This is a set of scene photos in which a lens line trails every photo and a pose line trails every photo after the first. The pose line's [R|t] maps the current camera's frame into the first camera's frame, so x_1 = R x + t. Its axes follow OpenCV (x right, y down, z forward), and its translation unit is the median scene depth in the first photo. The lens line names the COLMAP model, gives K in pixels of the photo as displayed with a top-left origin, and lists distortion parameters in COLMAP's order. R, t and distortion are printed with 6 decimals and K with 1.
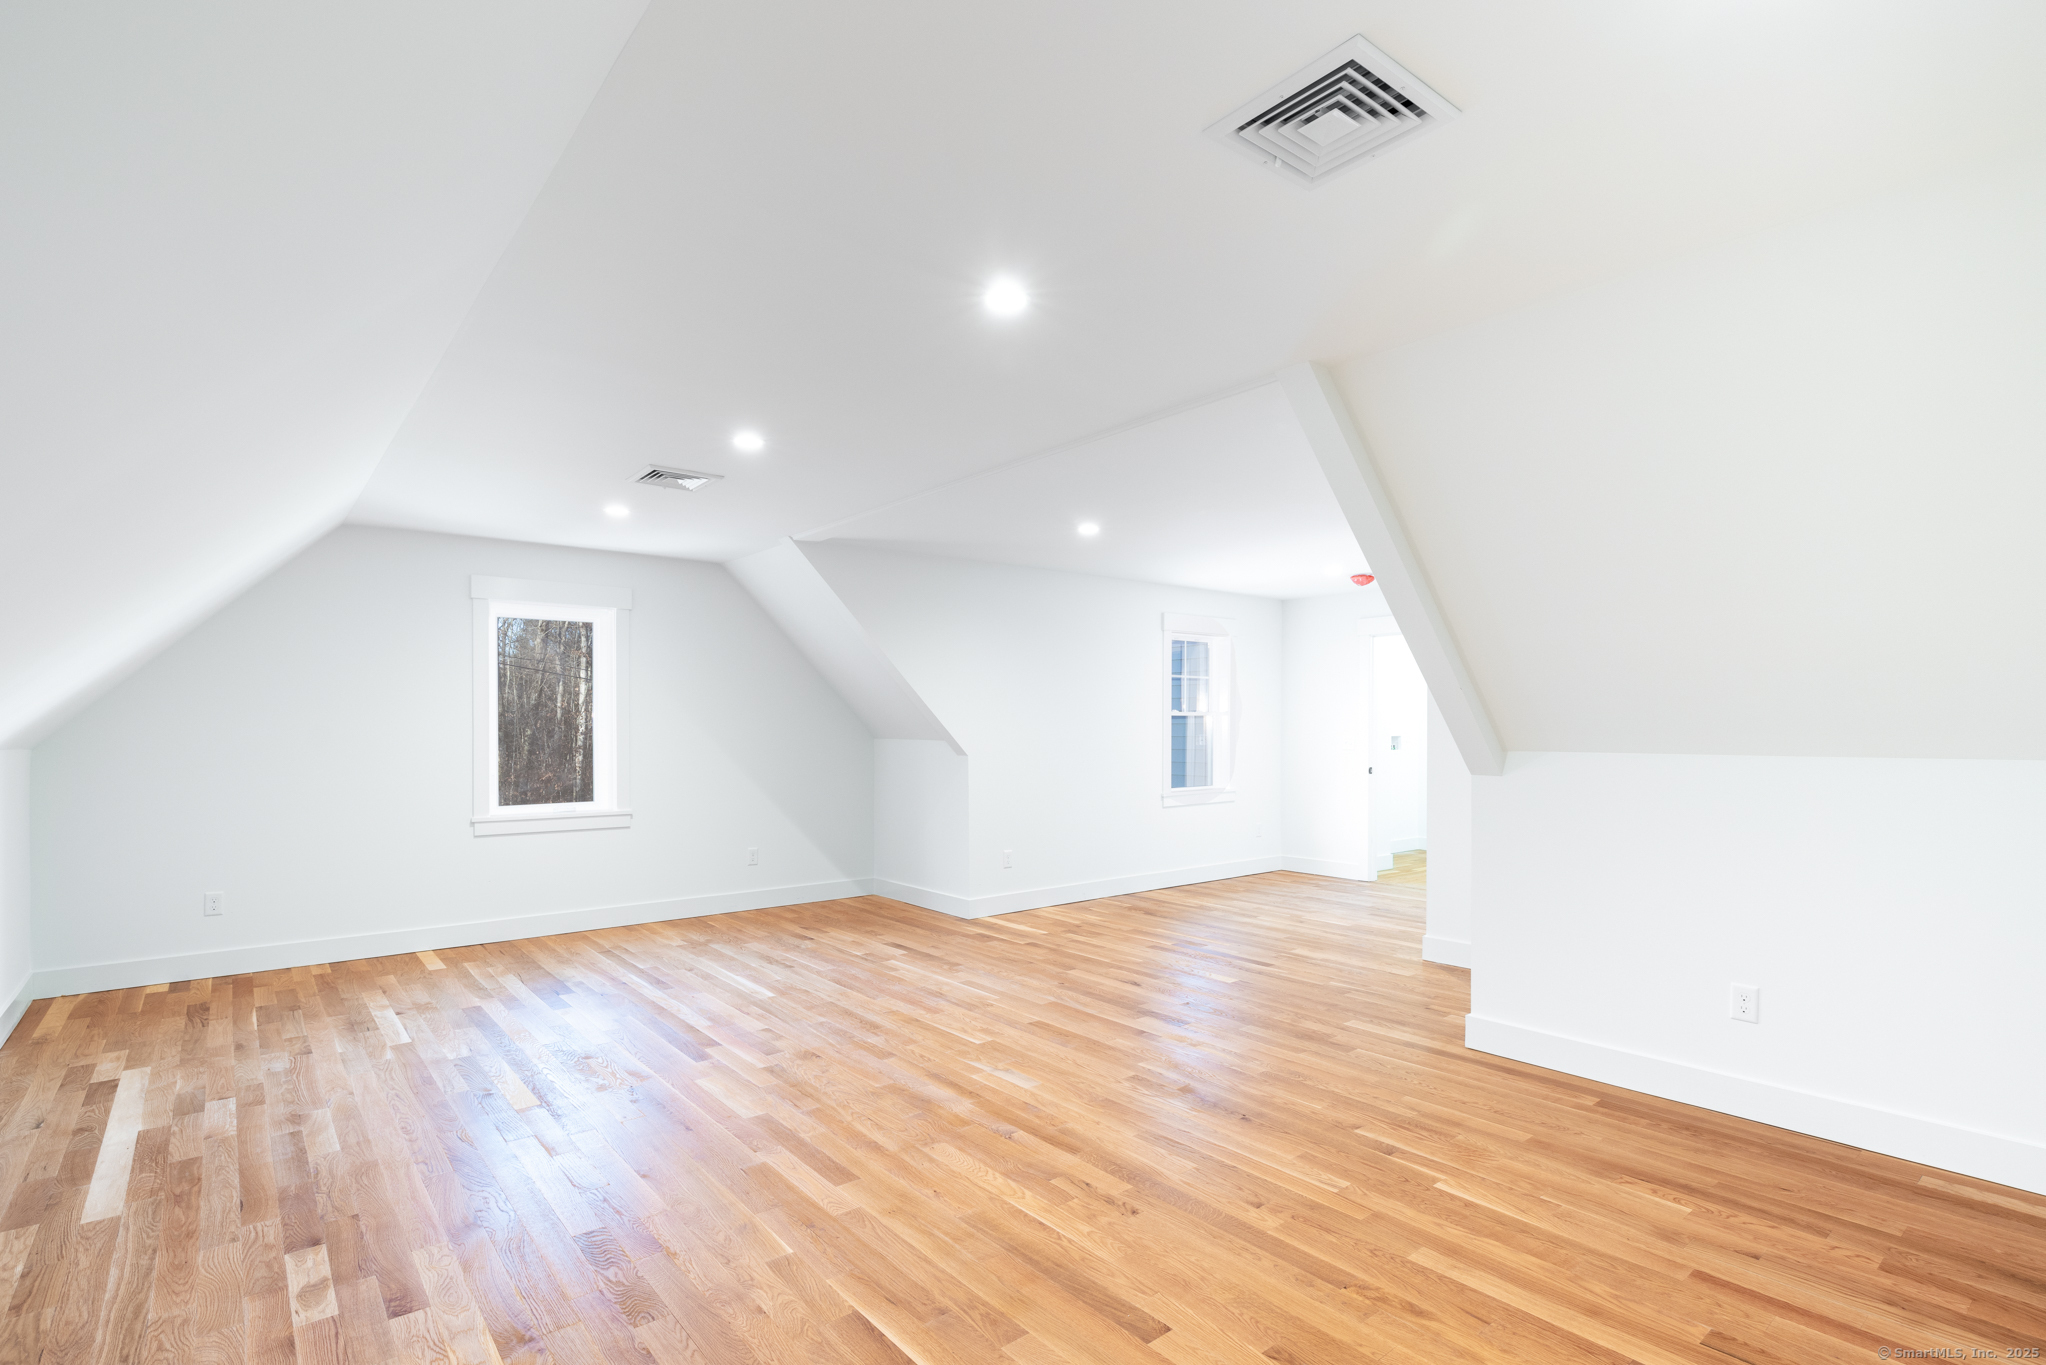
lens RADIAL K [[938.3, 0, 966.6], [0, 938.3, 736.4], [0, 0, 1]] dist [-0.001176, 0.000707]
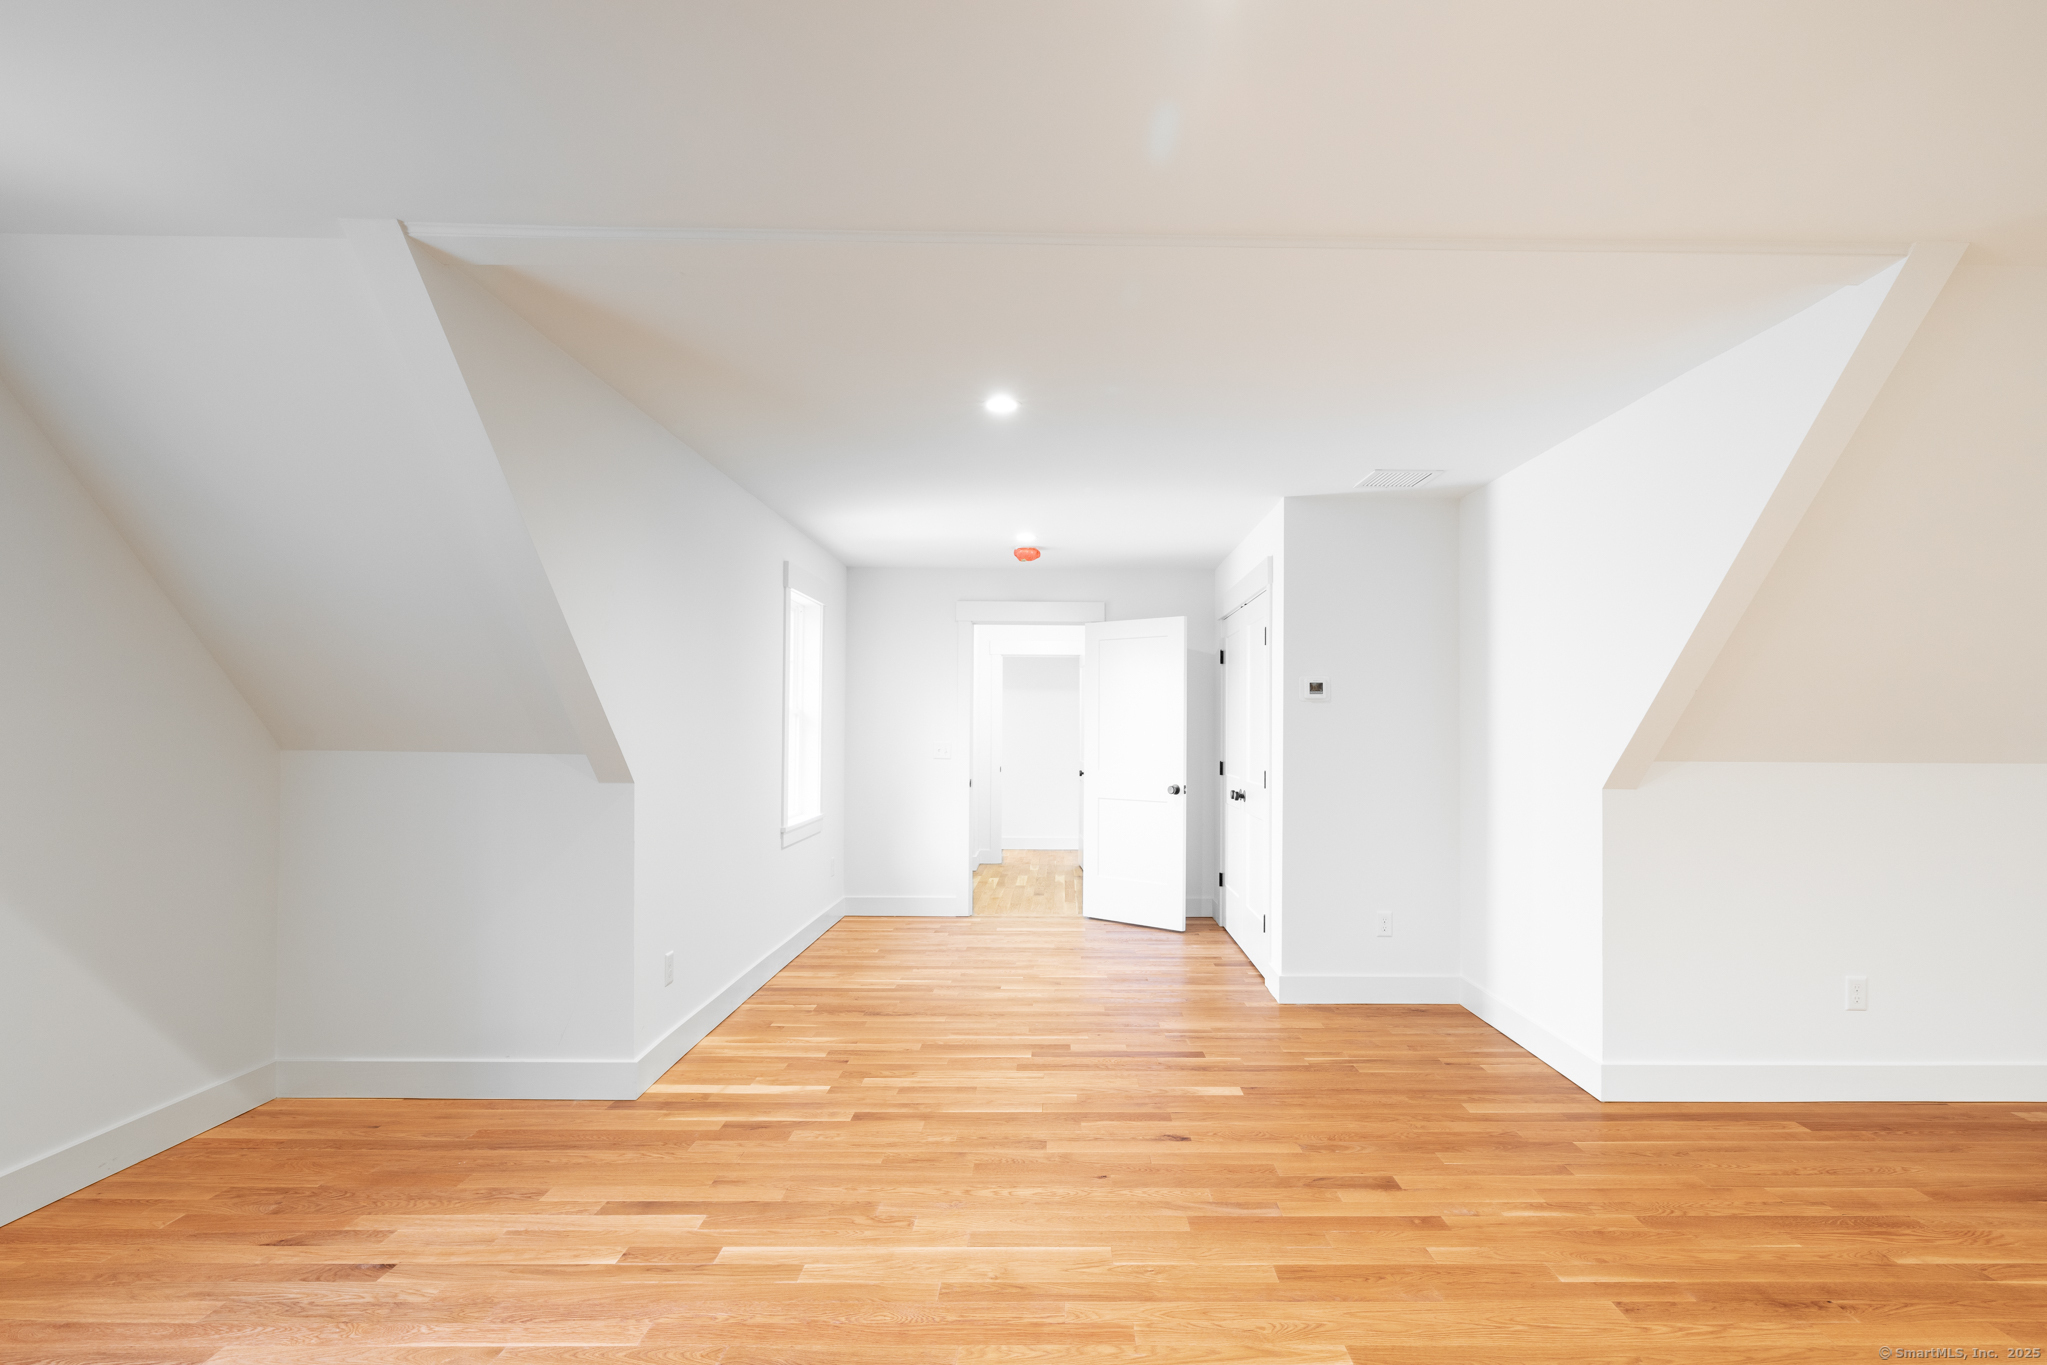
lens RADIAL K [[1025.7, 0, 1033.3], [0, 1025.7, 710.6], [0, 0, 1]] dist [-0.000063, 0.000707]
pose [[0.605218, 0.021209, 0.795778, -0.406534], [-0.000294, 0.999651, -0.026419, -0.004861], [-0.796060, 0.015755, 0.605013, 0.615246]]
